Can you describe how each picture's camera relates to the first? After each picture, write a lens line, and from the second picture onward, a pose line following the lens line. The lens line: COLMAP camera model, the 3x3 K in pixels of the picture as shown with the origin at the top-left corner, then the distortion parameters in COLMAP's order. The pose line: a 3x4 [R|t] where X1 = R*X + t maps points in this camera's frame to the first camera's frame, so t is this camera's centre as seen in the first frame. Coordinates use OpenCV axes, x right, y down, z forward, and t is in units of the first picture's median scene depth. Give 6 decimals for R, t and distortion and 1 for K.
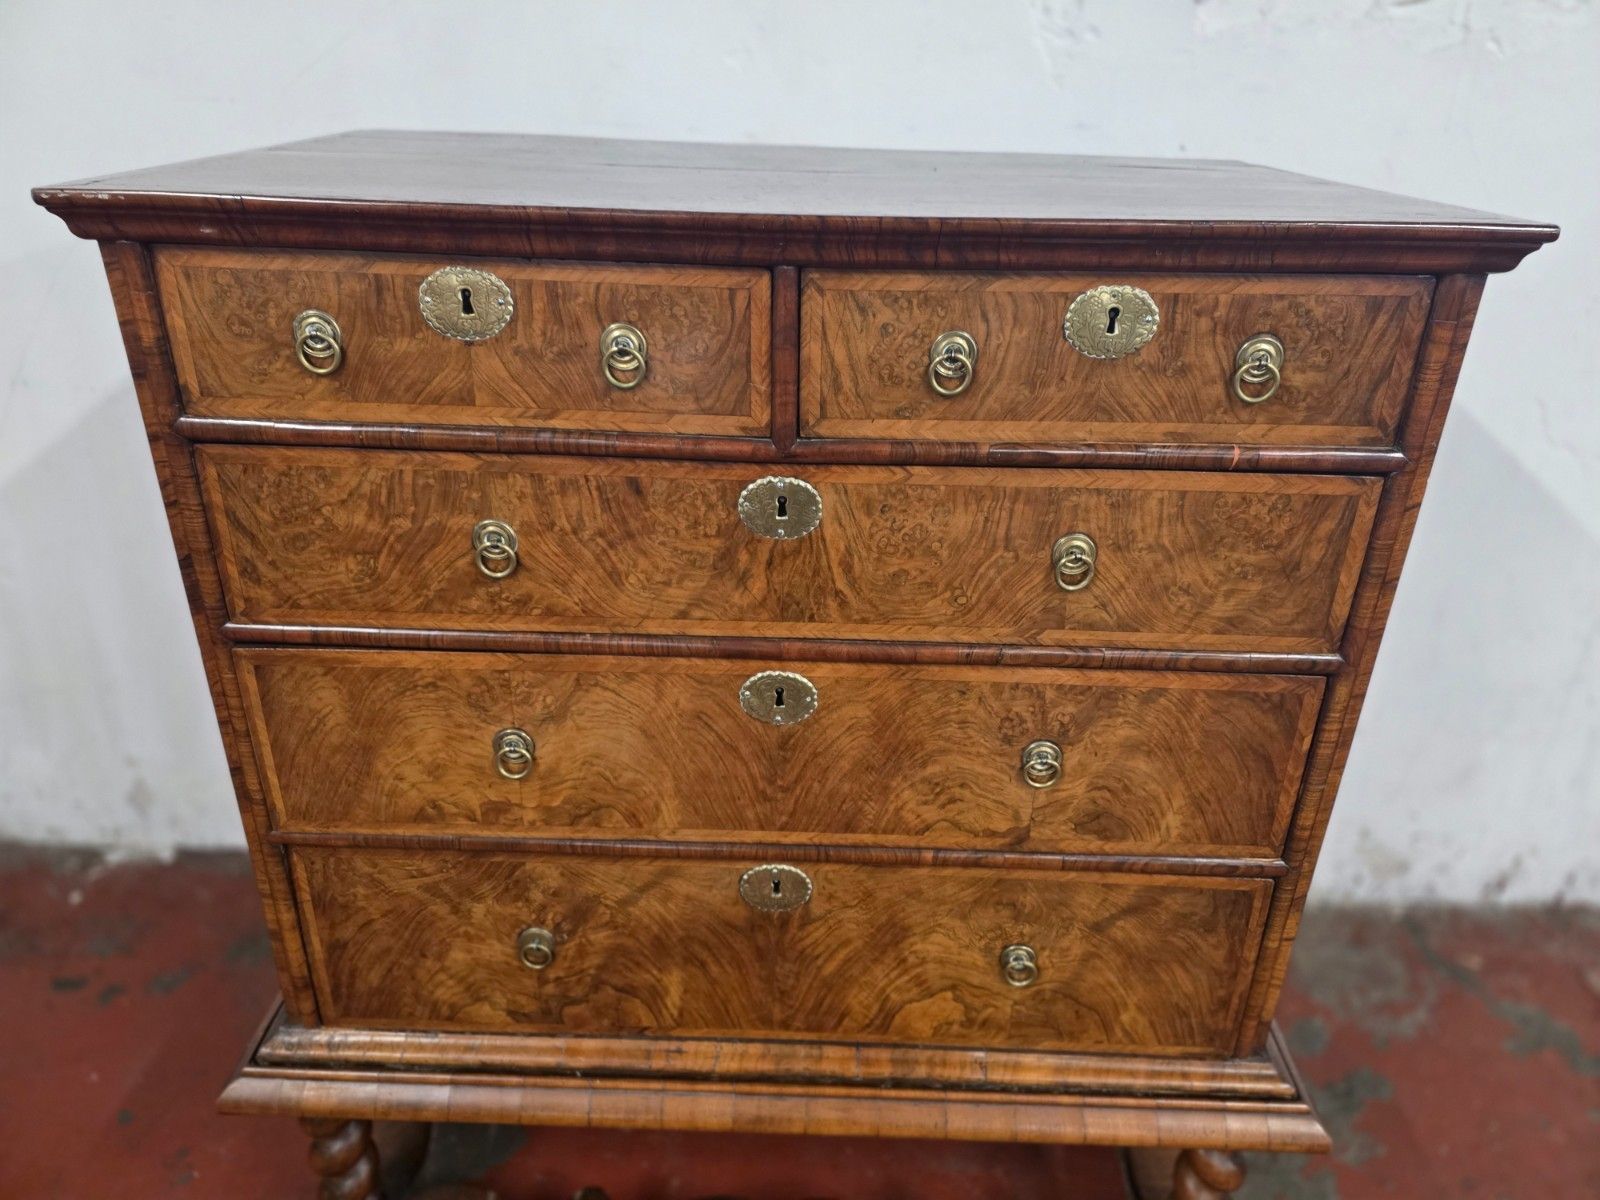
lens RADIAL K [[1074.6, 0, 808.8], [0, 1074.6, 589.0], [0, 0, 1]] dist [0.062673, -0.067562]
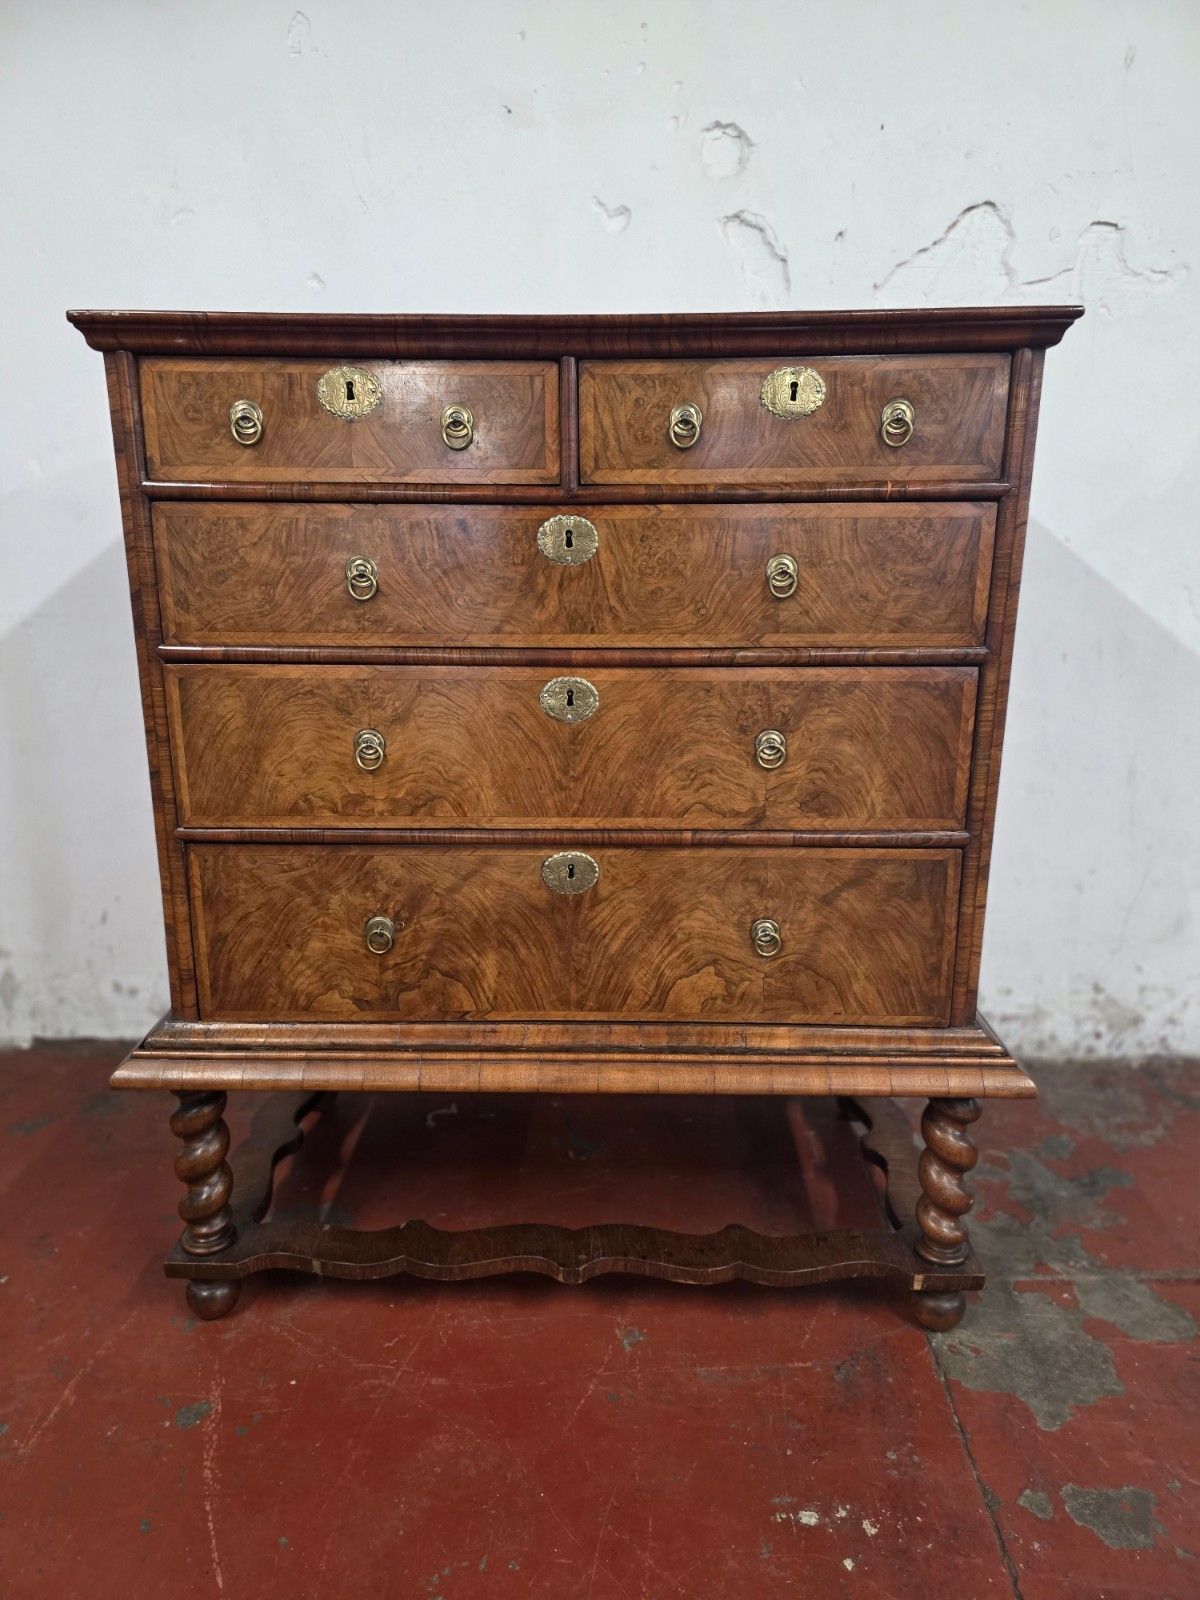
lens RADIAL K [[1057.5, 0, 595.4], [0, 1057.5, 798.6], [0, 0, 1]] dist [0.091156, -0.104057]
pose [[0.999732, -0.022572, -0.005165, 0.008145], [0.021141, 0.980754, -0.194098, 0.483471], [0.009446, 0.193936, 0.980969, -0.263589]]
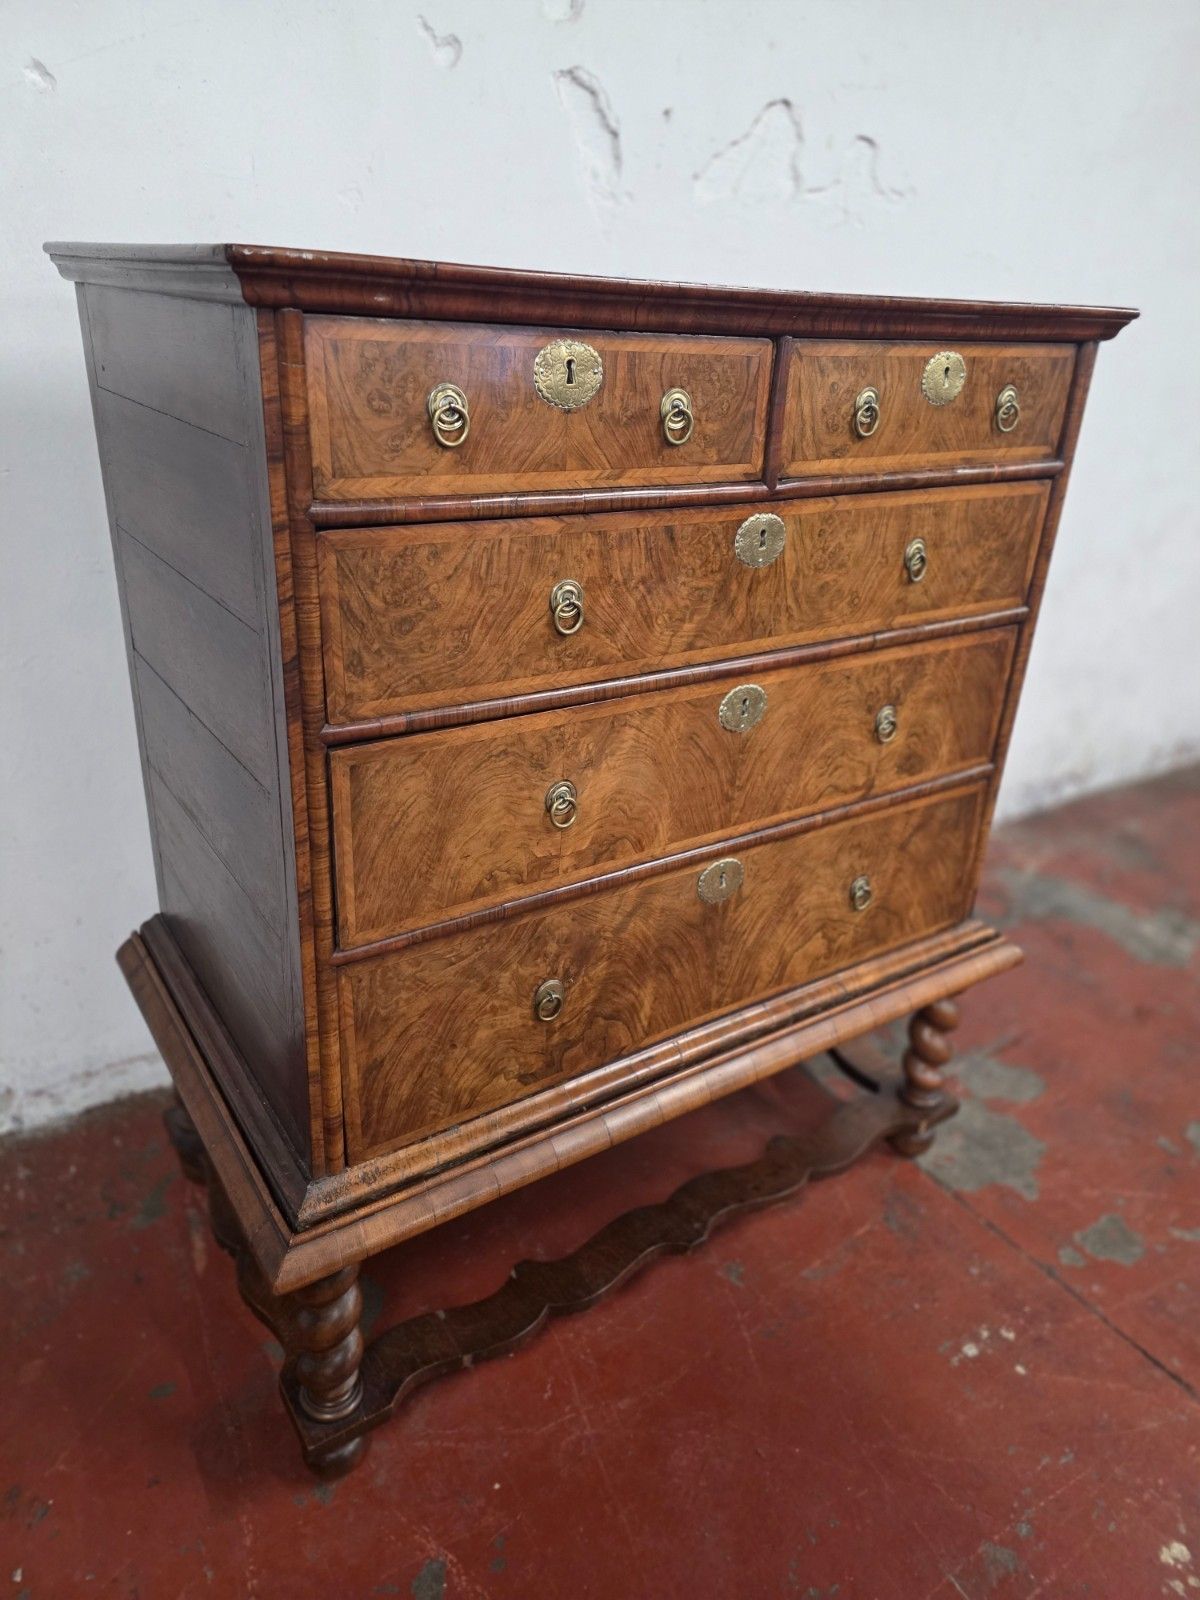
lens RADIAL K [[1063.6, 0, 598.2], [0, 1063.6, 786.9], [0, 0, 1]] dist [0.091912, -0.102344]
pose [[0.814778, -0.219828, 0.536481, -0.850357], [0.224224, 0.972806, 0.058076, 0.082544], [-0.534658, 0.072973, 0.841912, 0.066044]]
